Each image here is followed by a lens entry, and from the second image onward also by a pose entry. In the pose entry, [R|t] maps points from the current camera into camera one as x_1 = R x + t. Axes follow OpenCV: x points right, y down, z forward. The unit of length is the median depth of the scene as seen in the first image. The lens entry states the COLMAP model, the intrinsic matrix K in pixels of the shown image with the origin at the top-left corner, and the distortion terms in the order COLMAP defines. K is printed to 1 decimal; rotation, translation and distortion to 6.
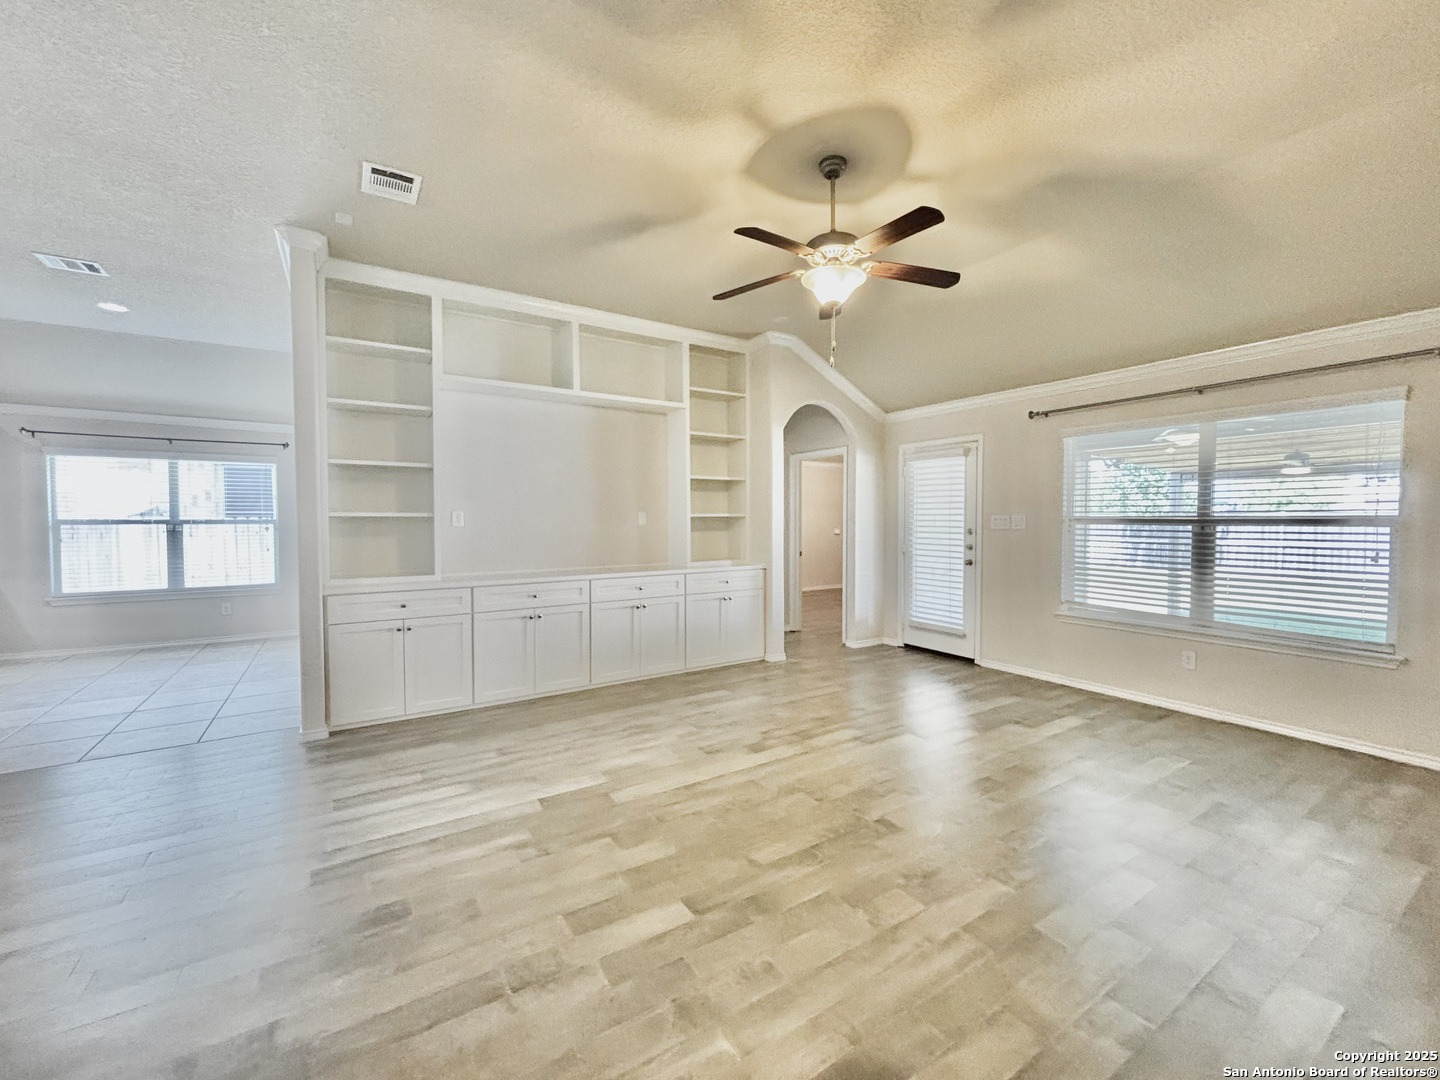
lens RADIAL K [[578.1, 0, 720.0], [0, 578.1, 540.0], [0, 0, 1]] dist [0.001580, -0.000215]
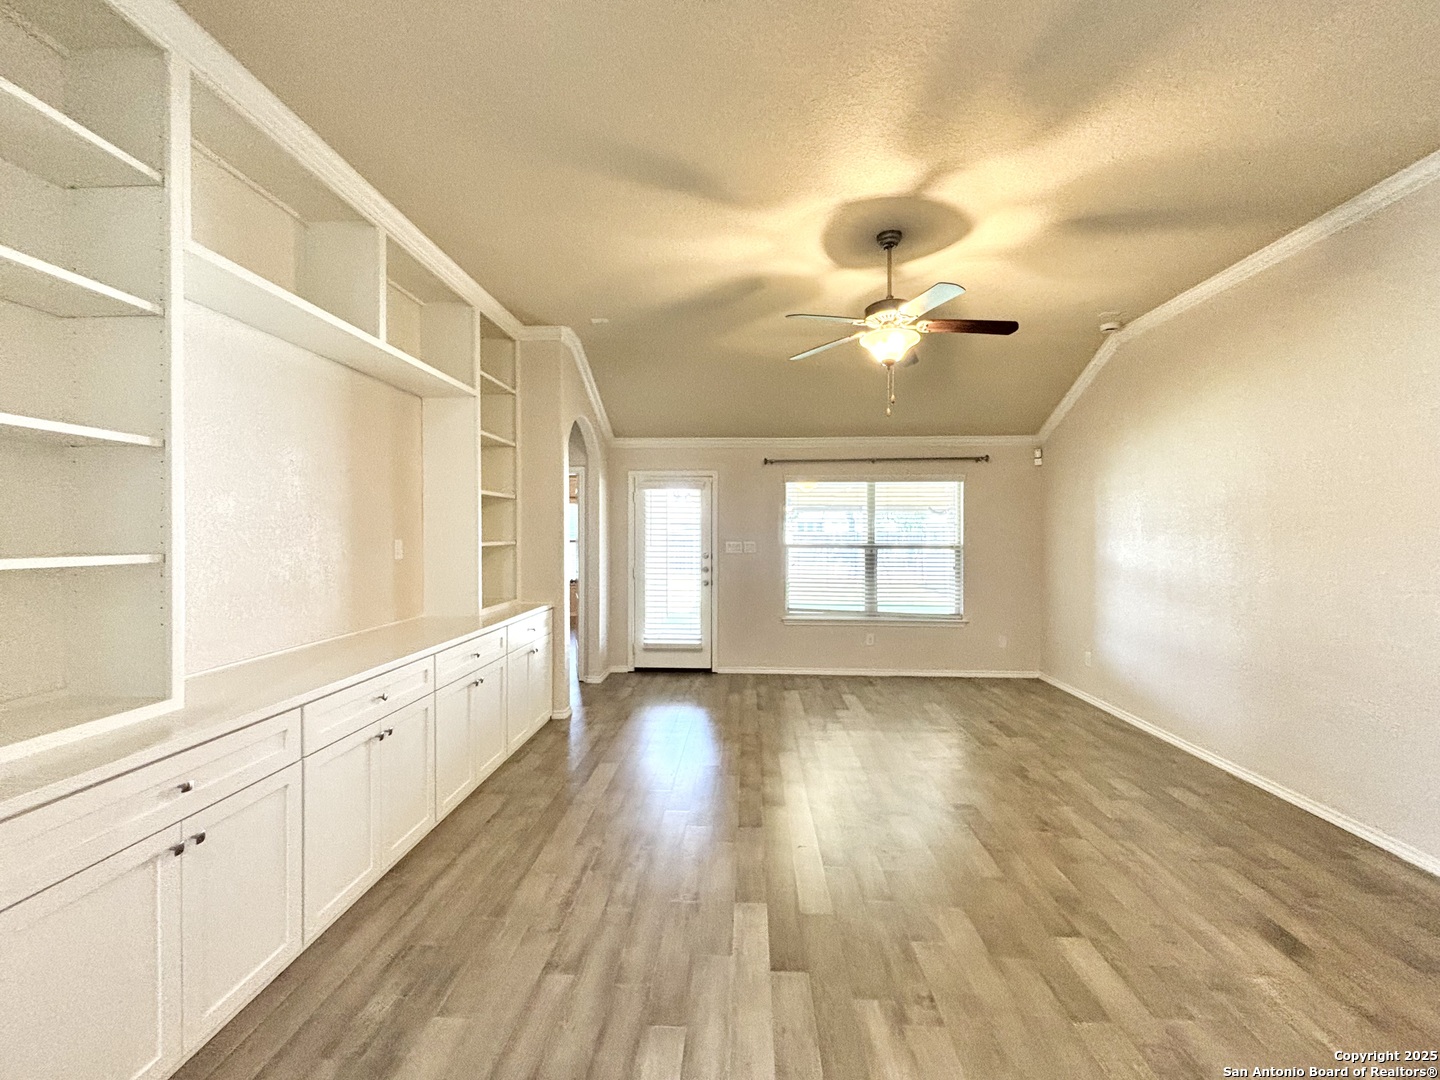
lens RADIAL K [[579.1, 0, 720.0], [0, 579.1, 540.0], [0, 0, 1]] dist [0.009252, -0.000247]
pose [[0.583836, -0.005915, 0.811850, -0.633873], [0.027026, 0.999561, -0.012152, -0.041900], [-0.811421, 0.029036, 0.583740, 0.435181]]
